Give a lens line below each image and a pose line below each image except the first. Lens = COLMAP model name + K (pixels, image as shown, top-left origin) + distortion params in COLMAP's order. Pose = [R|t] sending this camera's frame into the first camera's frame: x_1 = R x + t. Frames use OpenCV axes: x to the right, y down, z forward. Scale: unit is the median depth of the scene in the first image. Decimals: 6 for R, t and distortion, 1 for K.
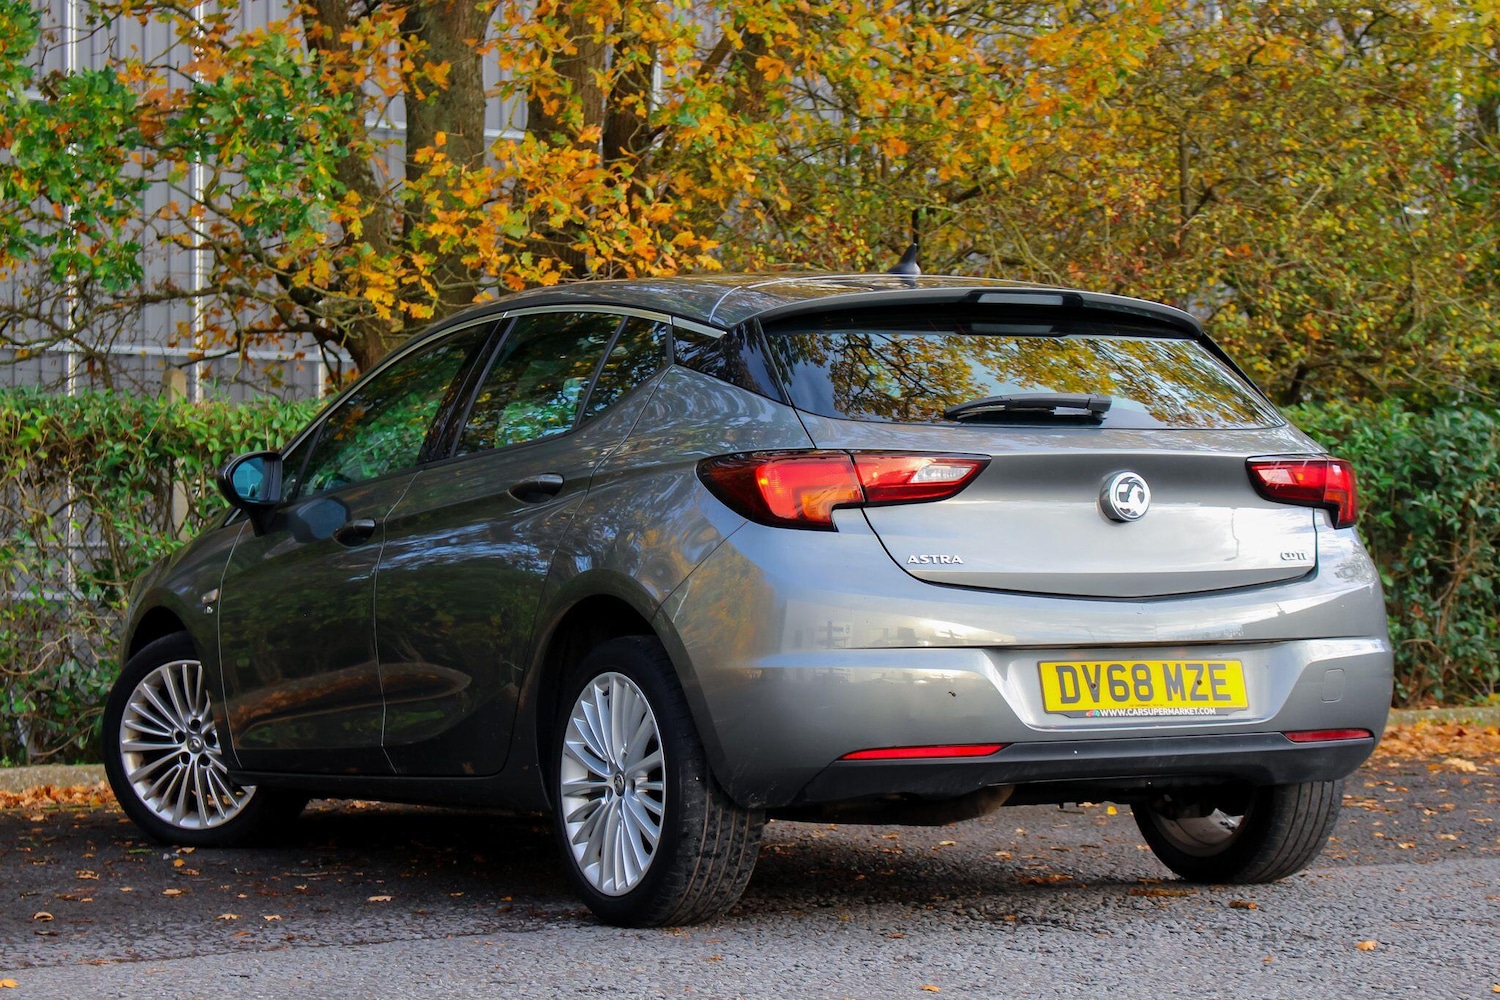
lens RADIAL K [[3490.0, 0, 753.7], [0, 3490.0, 497.9], [0, 0, 1]] dist [0.043373, 0.000000]
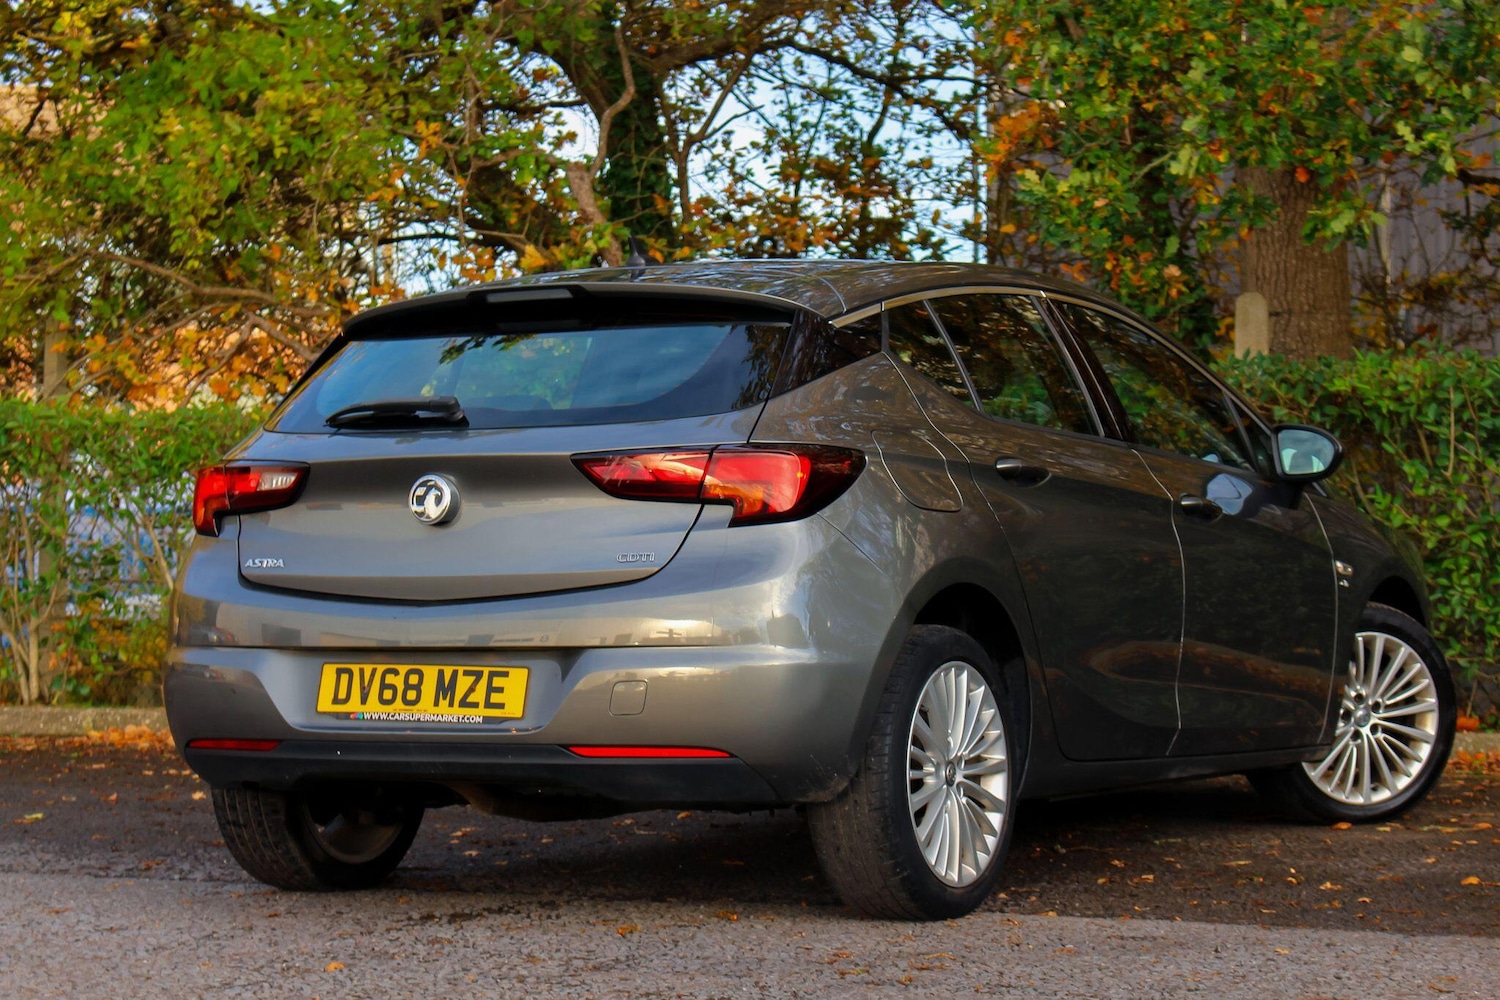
lens RADIAL K [[3490.0, 0, 748.6], [0, 3490.0, 488.0], [0, 0, 1]] dist [0.043373, 0.000000]
pose [[0.480082, -0.004357, -0.877213, 1.036540], [0.026359, 0.999608, 0.009461, -0.010744], [0.876828, -0.027665, 0.480008, 0.609577]]
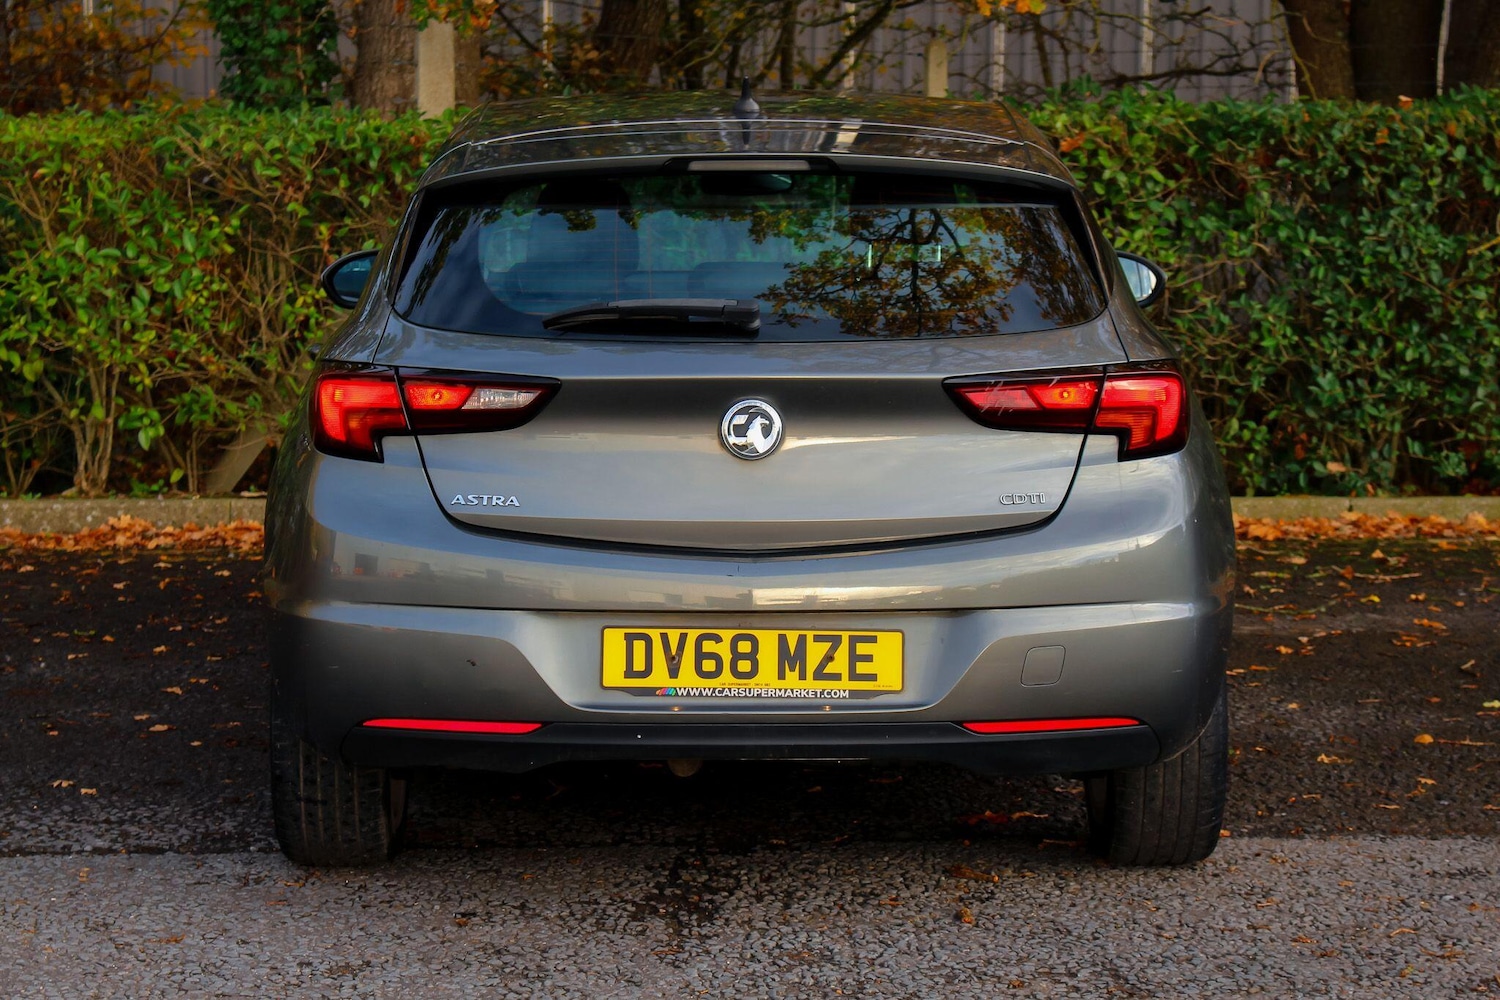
lens RADIAL K [[3490.0, 0, 744.9], [0, 3490.0, 500.5], [0, 0, 1]] dist [0.043373, 0.000000]
pose [[0.855608, 0.074605, -0.512220, 0.535494], [0.000511, 0.989437, 0.144965, -0.104454], [0.517624, -0.124295, 0.846532, 0.303293]]
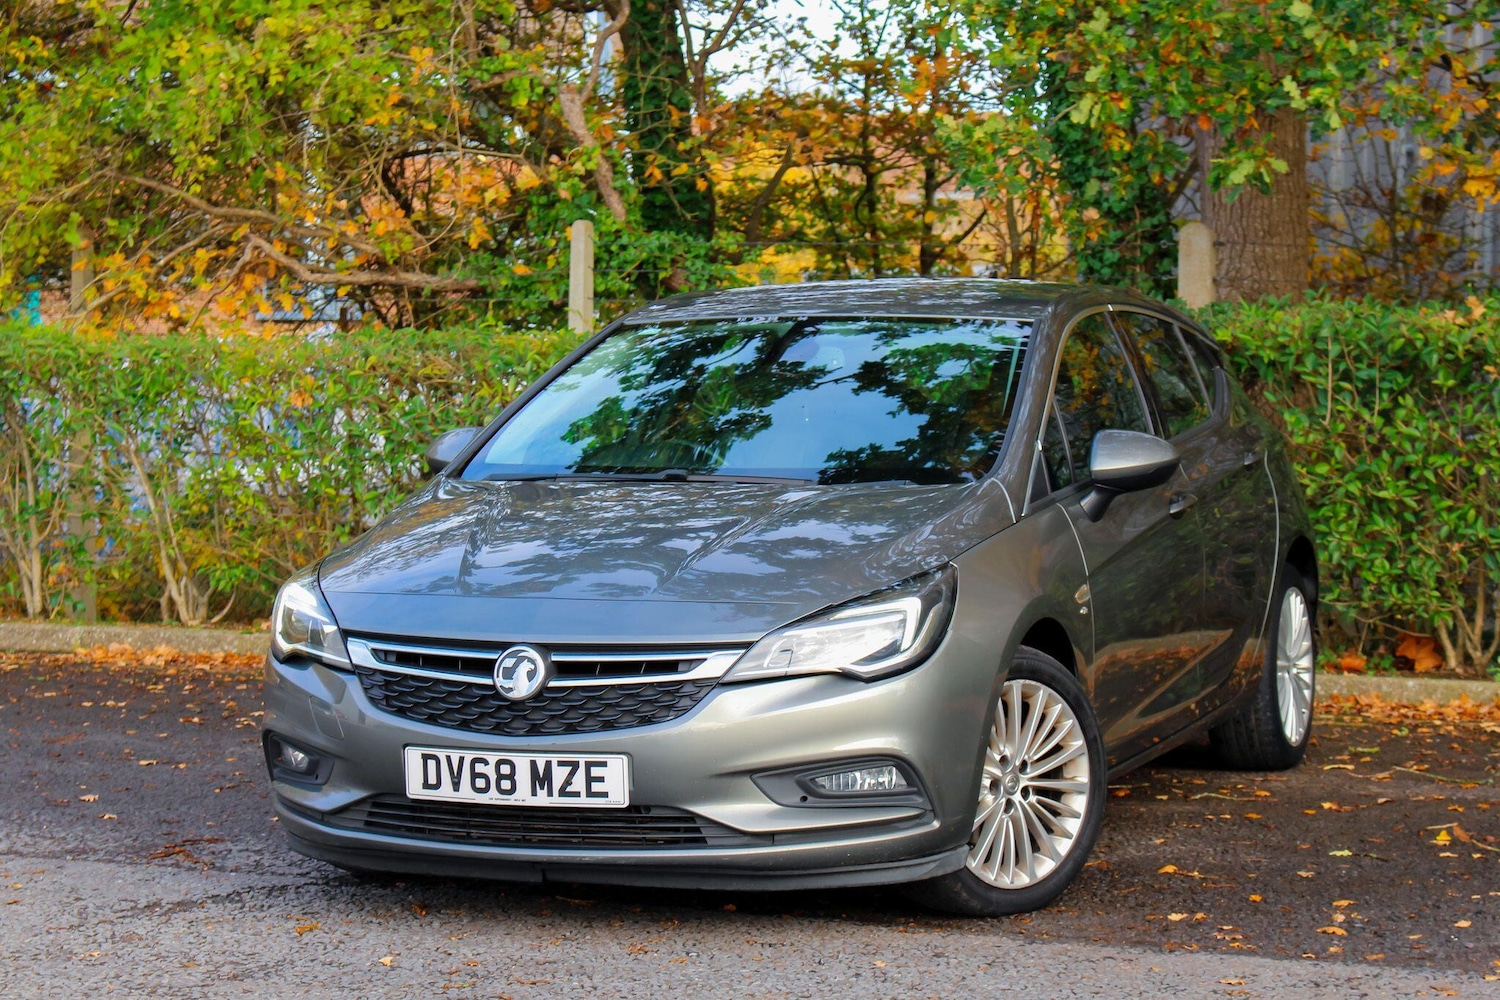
lens RADIAL K [[3490.0, 0, 739.1], [0, 3490.0, 551.5], [0, 0, 1]] dist [0.043373, 0.000000]
pose [[0.411779, 0.059241, -0.909356, 1.171501], [0.029684, 0.996483, 0.078359, -0.072898], [0.910800, -0.059259, 0.408572, 0.741794]]
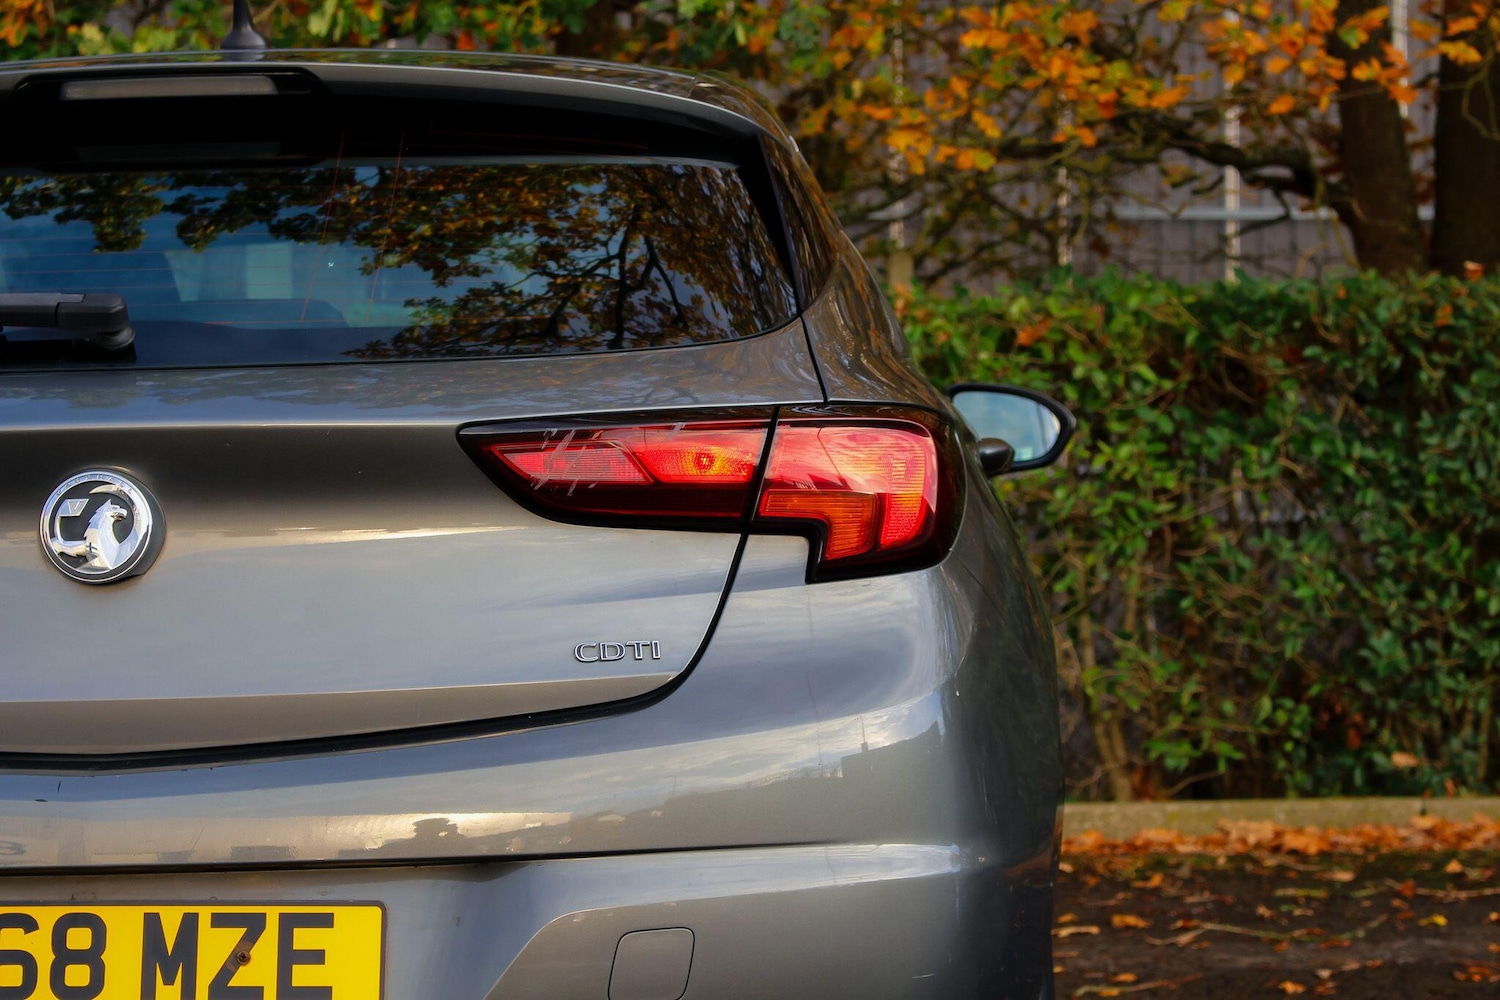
lens RADIAL K [[3490.0, 0, 733.3], [0, 3490.0, 503.8], [0, 0, 1]] dist [0.043373, 0.000000]
pose [[0.829853, -0.000819, -0.557981, 0.423001], [0.022372, 0.999244, 0.031805, -0.015423], [0.557533, -0.038877, 0.829244, 0.689725]]
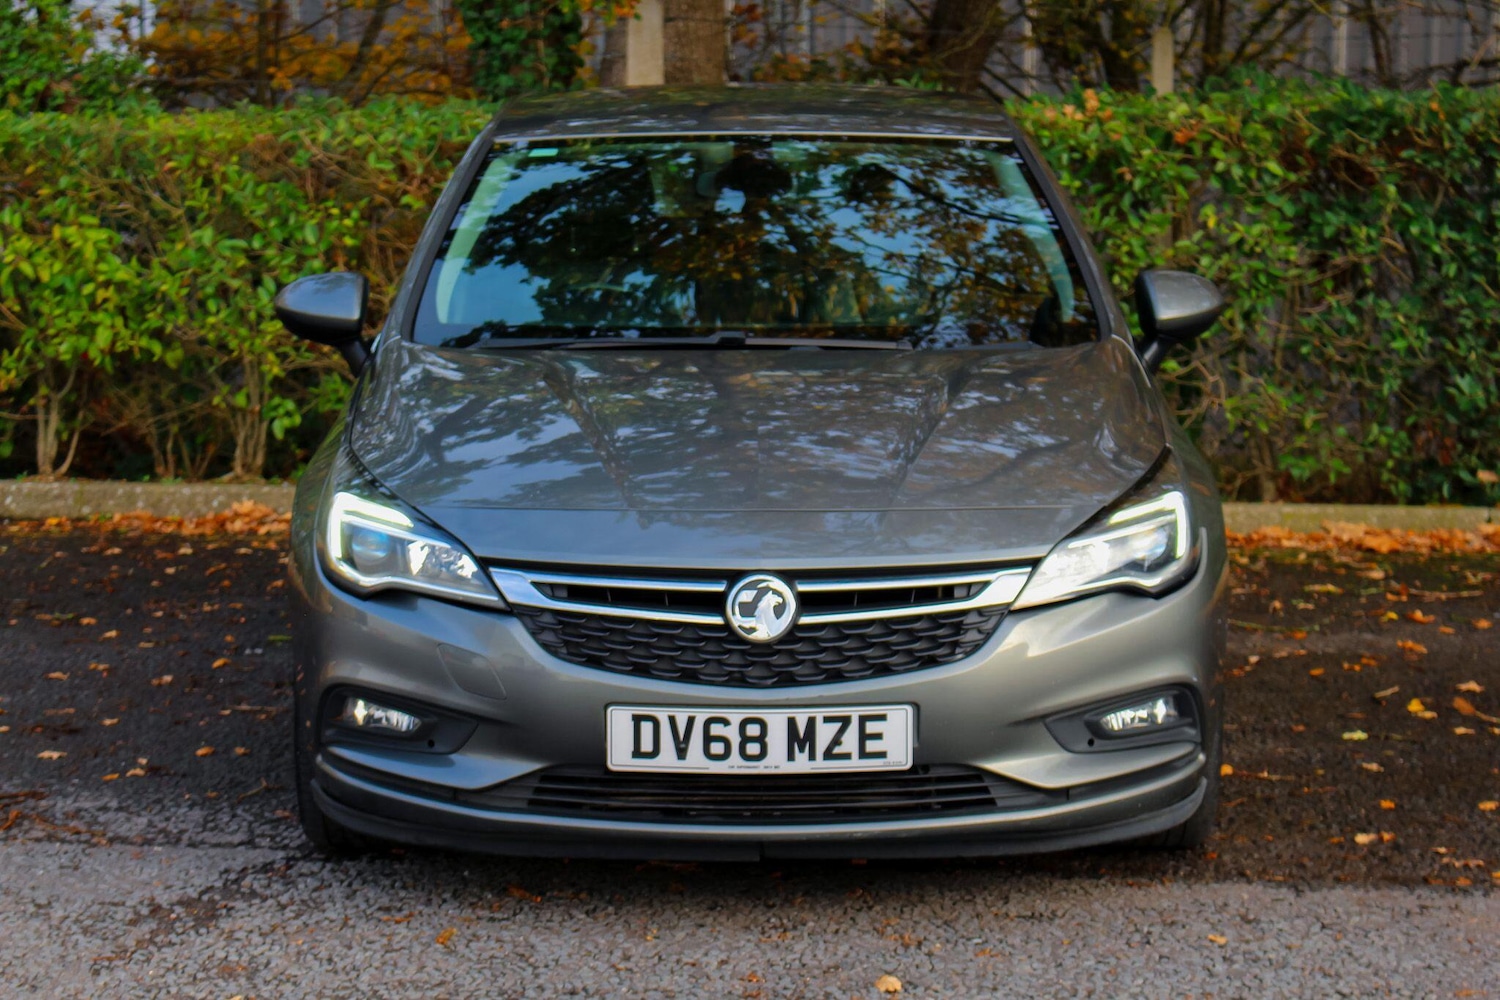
lens RADIAL K [[3490.0, 0, 750.8], [0, 3490.0, 507.9], [0, 0, 1]] dist [0.043373, 0.000000]
pose [[0.717160, 0.095551, -0.690327, 0.772951], [0.013969, 0.988386, 0.151319, -0.107168], [0.696768, -0.118163, 0.707497, 0.516728]]
